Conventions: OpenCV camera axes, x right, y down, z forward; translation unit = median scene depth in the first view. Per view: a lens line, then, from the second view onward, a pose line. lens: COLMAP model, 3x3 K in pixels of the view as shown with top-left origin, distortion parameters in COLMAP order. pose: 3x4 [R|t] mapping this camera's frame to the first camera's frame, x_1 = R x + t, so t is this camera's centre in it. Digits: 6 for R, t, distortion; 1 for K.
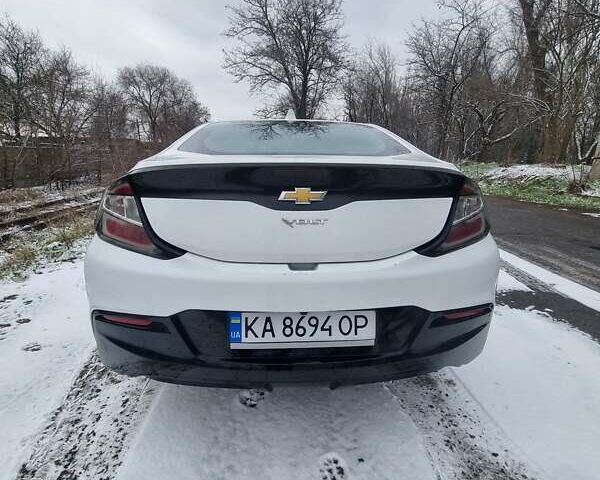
lens RADIAL K [[324.3, 0, 300.0], [0, 324.3, 240.0], [0, 0, 1]] dist [0.001442, -0.001710]
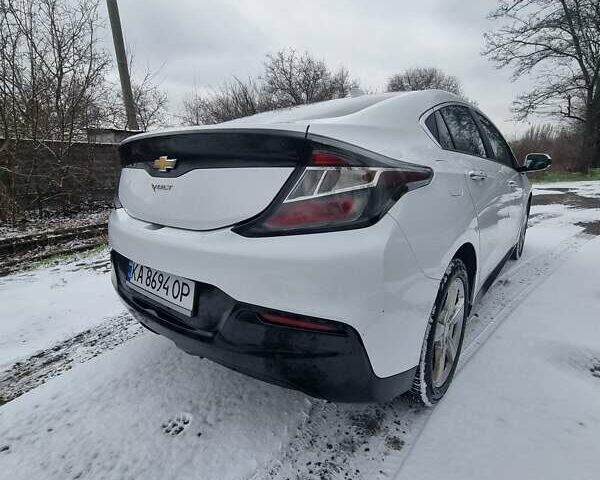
lens RADIAL K [[324.3, 0, 300.0], [0, 324.3, 240.0], [0, 0, 1]] dist [0.001442, -0.001710]
pose [[0.734223, 0.141754, -0.663944, 1.023092], [-0.143217, 0.988291, 0.052627, -0.002994], [0.663630, 0.056448, 0.745928, 0.449905]]
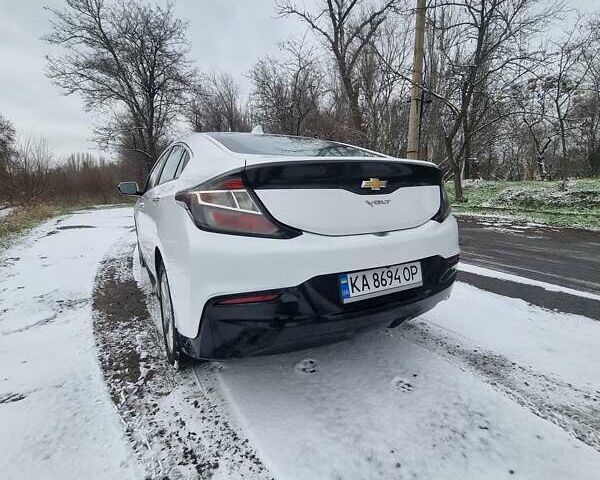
lens RADIAL K [[324.3, 0, 300.0], [0, 324.3, 240.0], [0, 0, 1]] dist [0.001442, -0.001710]
pose [[0.898031, -0.094070, 0.429757, -0.817879], [0.122815, 0.991640, -0.039575, 0.106911], [-0.422442, 0.088320, 0.902077, -0.089589]]
